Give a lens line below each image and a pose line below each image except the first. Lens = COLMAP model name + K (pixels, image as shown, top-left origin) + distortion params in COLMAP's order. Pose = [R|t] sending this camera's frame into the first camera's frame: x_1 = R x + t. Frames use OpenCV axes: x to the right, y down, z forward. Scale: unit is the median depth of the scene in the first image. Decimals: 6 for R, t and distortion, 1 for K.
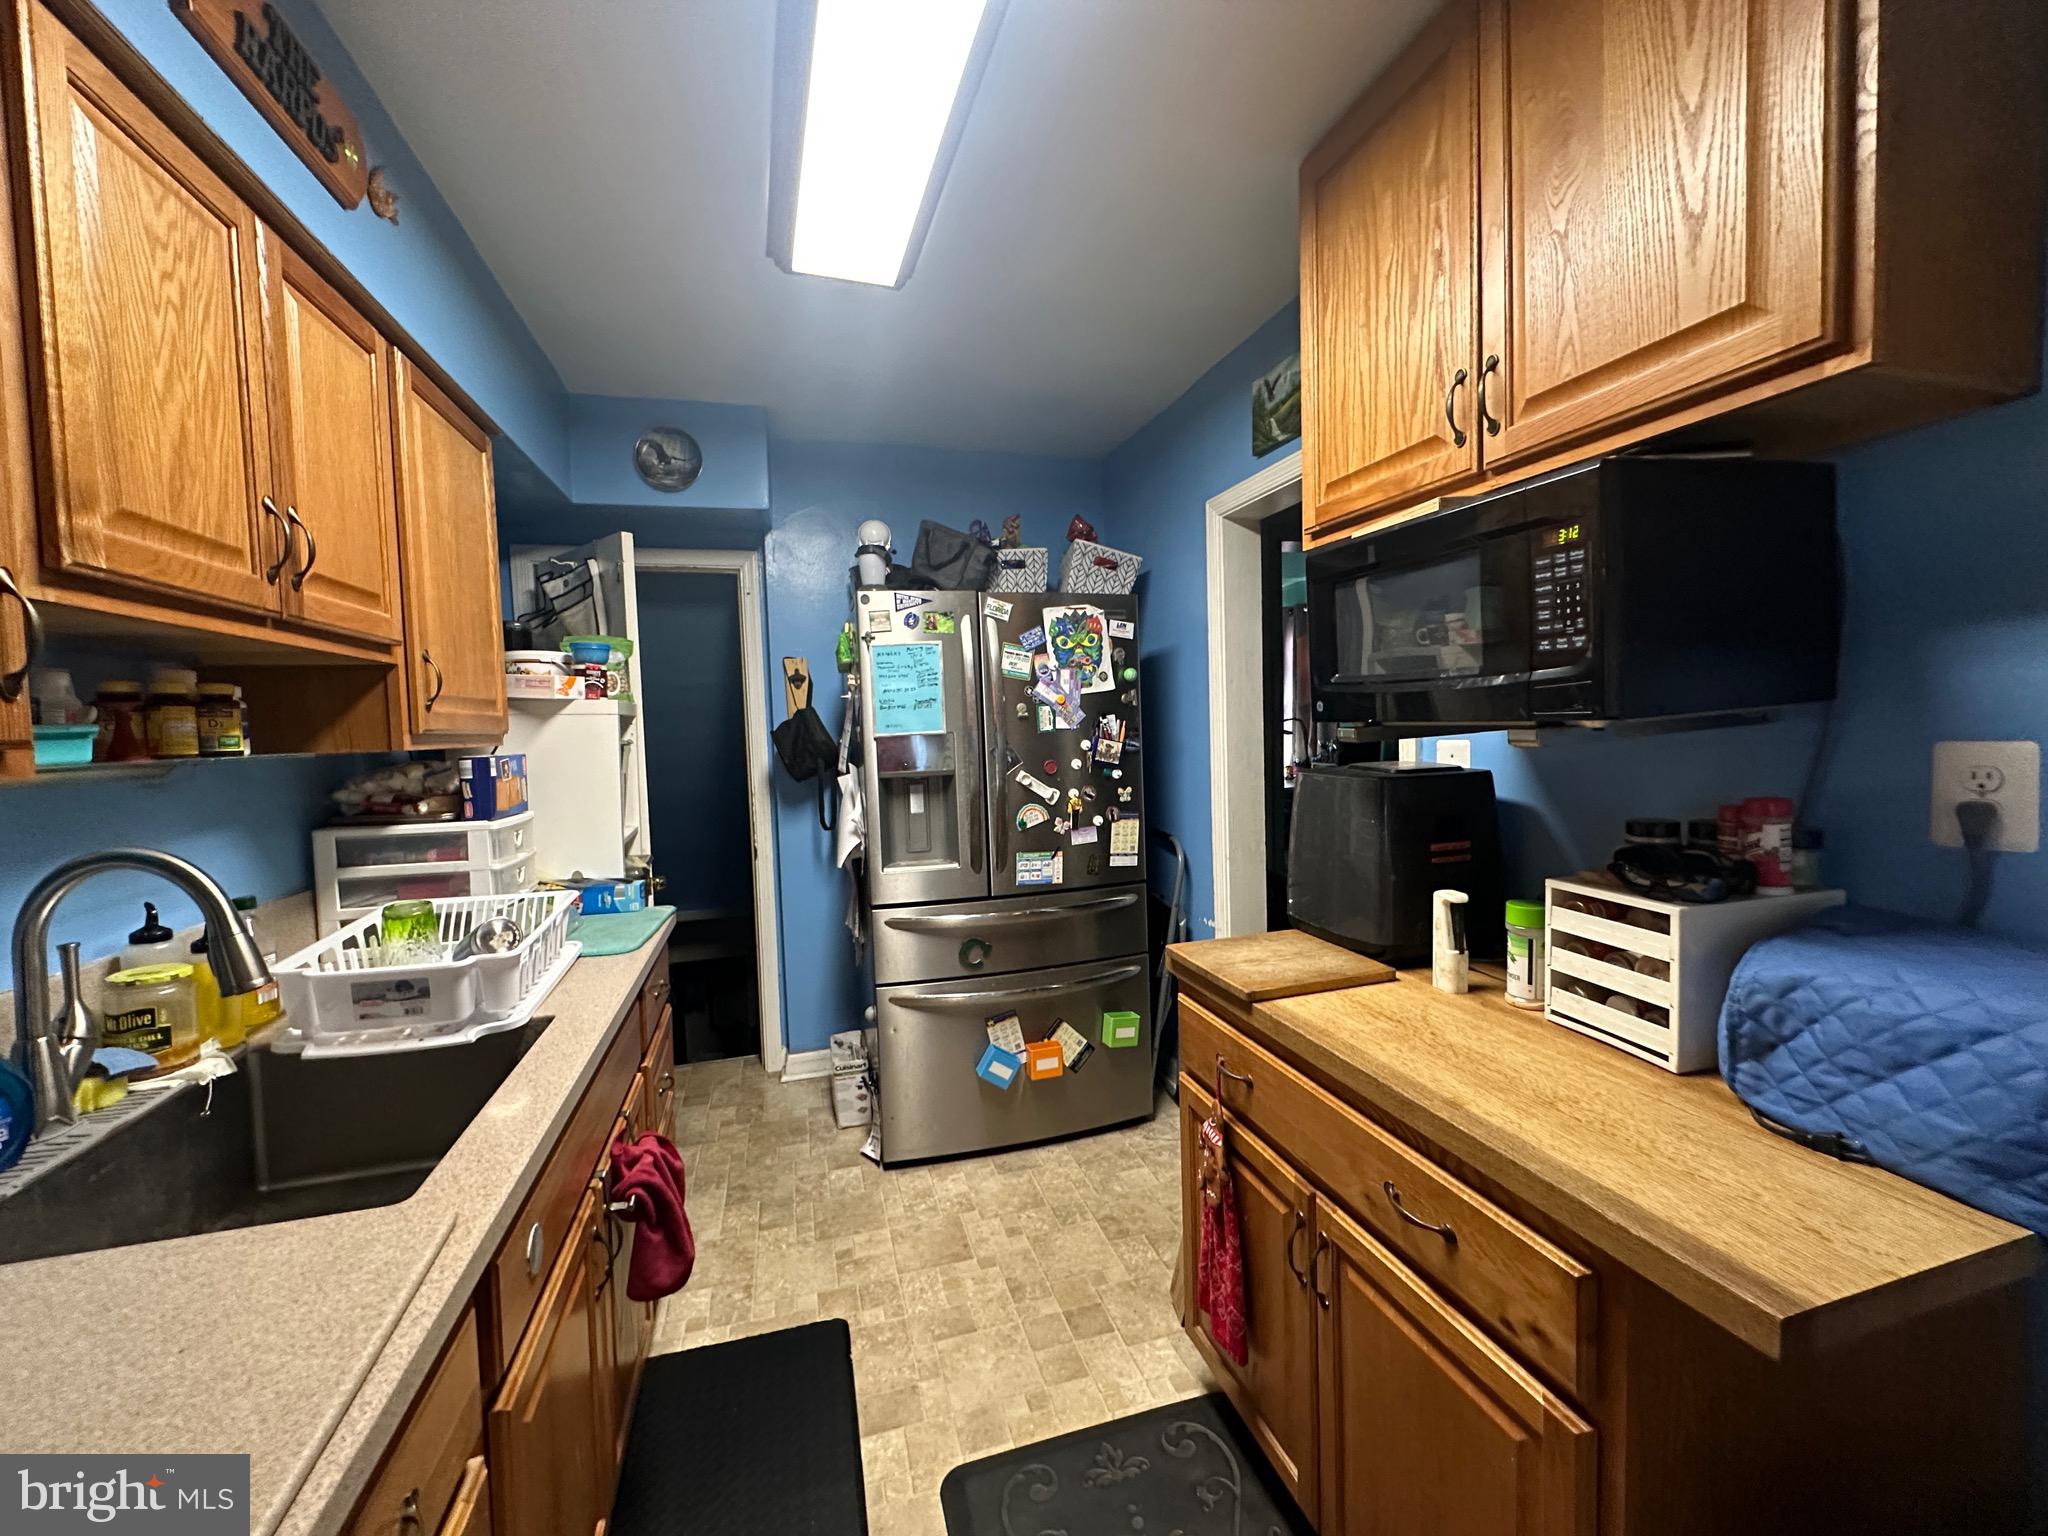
lens RADIAL K [[811.6, 0, 1024.0], [0, 811.6, 768.0], [0, 0, 1]] dist [-0.004816, -0.000023]
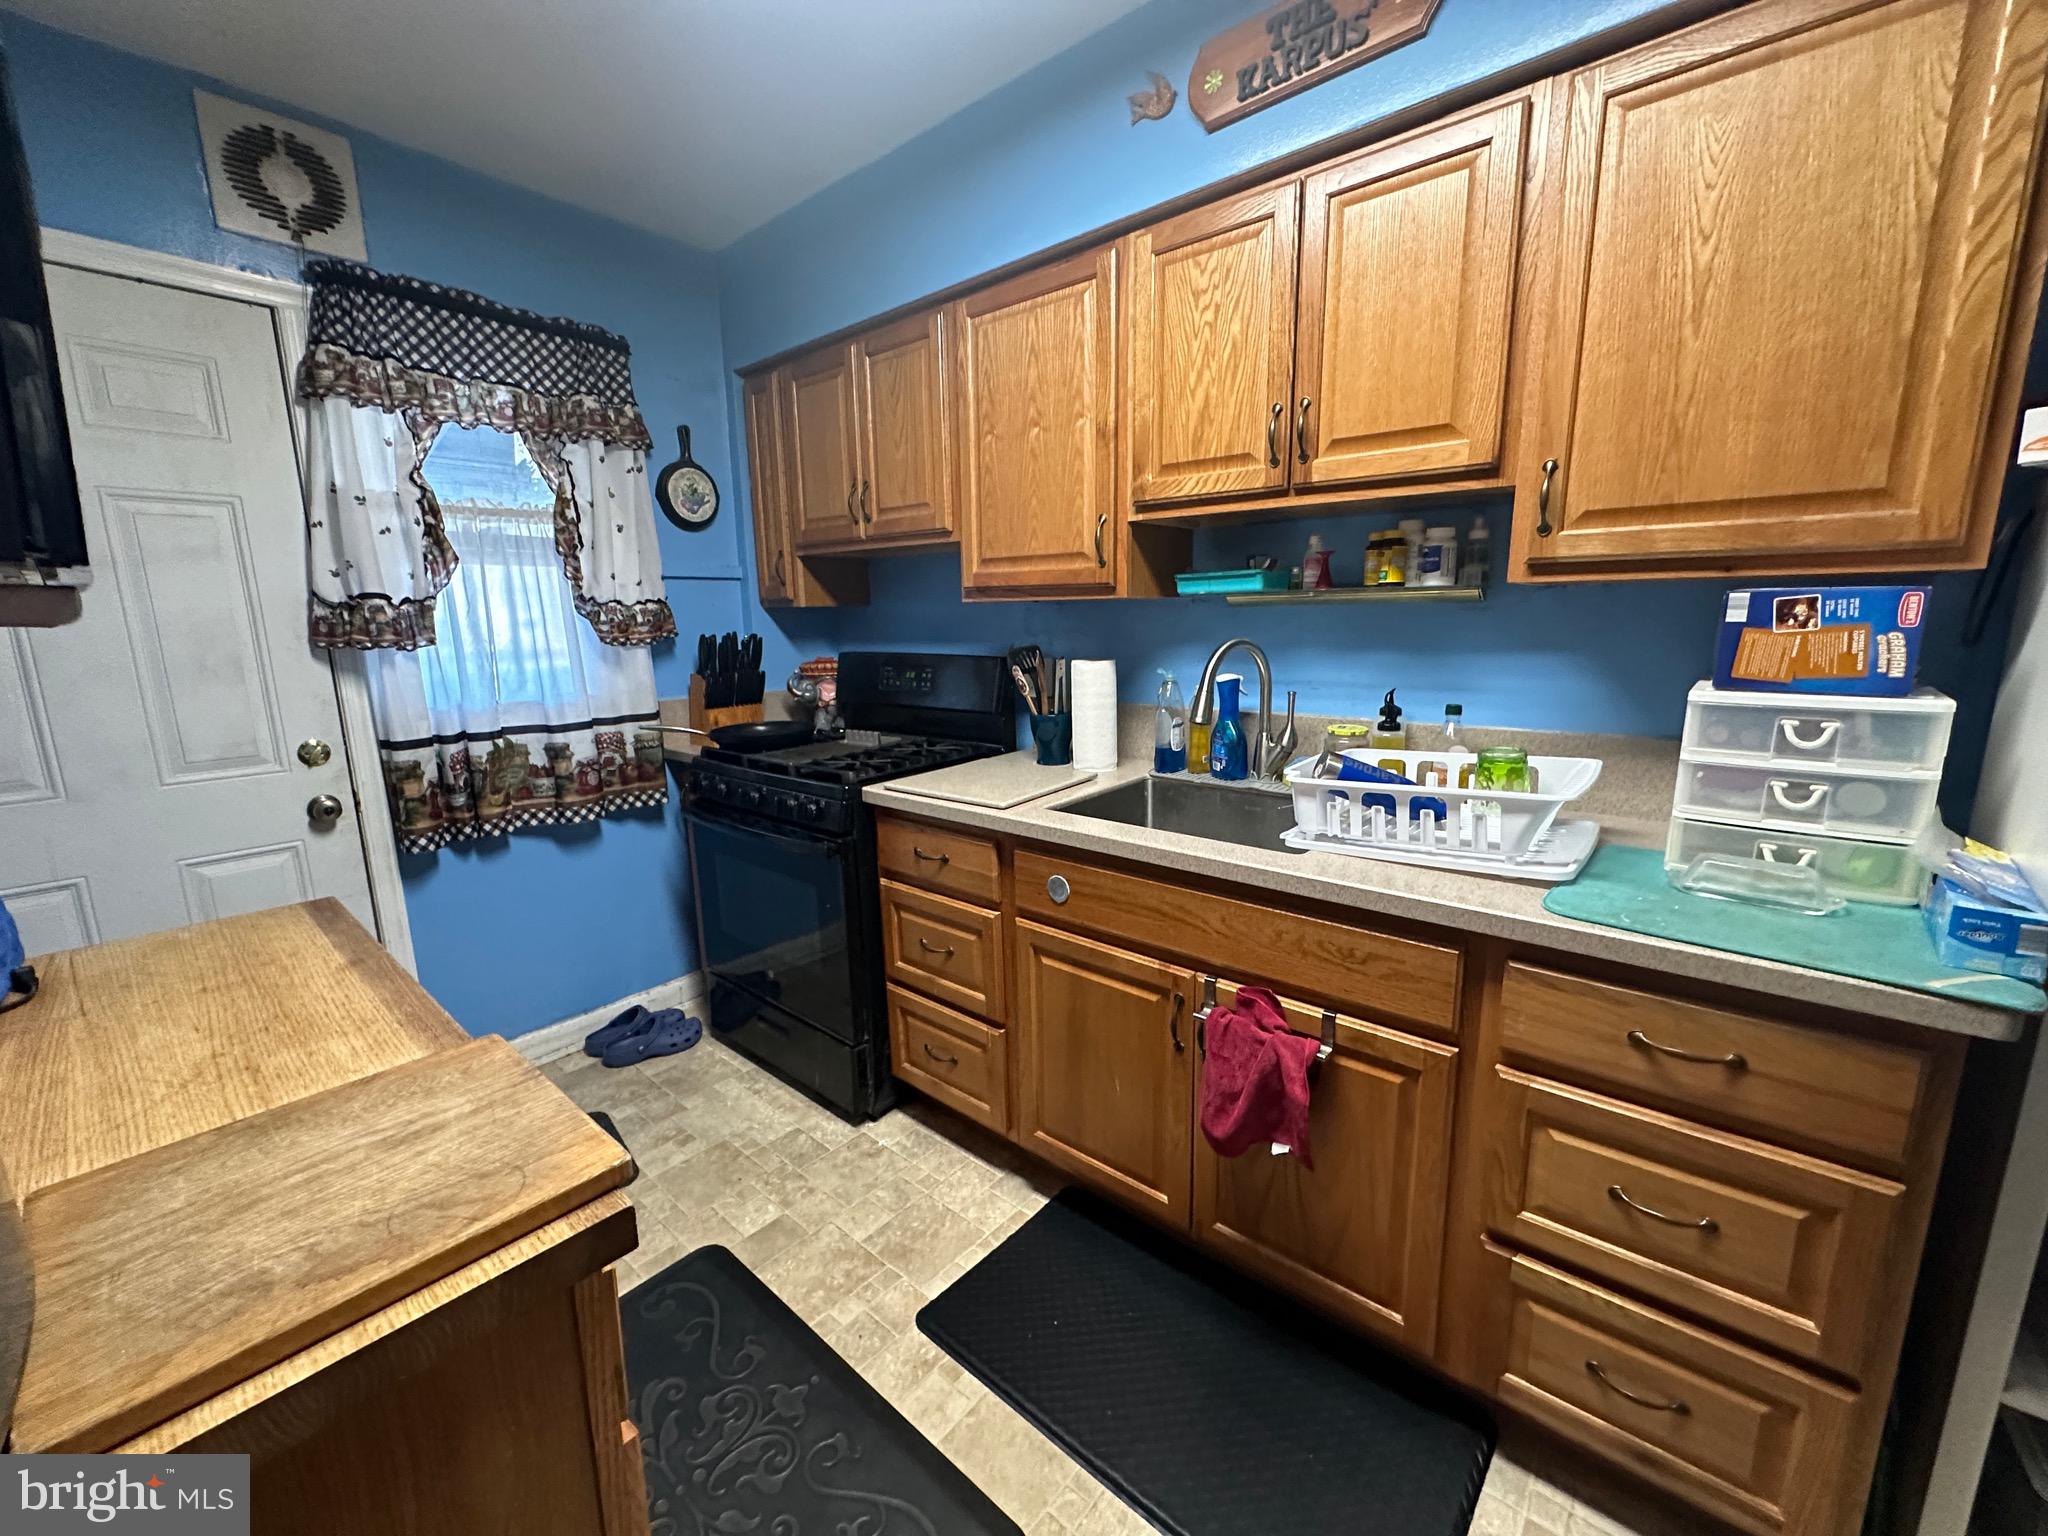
lens RADIAL K [[811.6, 0, 1024.0], [0, 811.6, 768.0], [0, 0, 1]] dist [-0.004816, -0.000023]
pose [[-0.834664, 0.145459, -0.531204, 0.296288], [0.011904, 0.969033, 0.246644, -0.069940], [0.550631, 0.199542, -0.810548, 2.054940]]
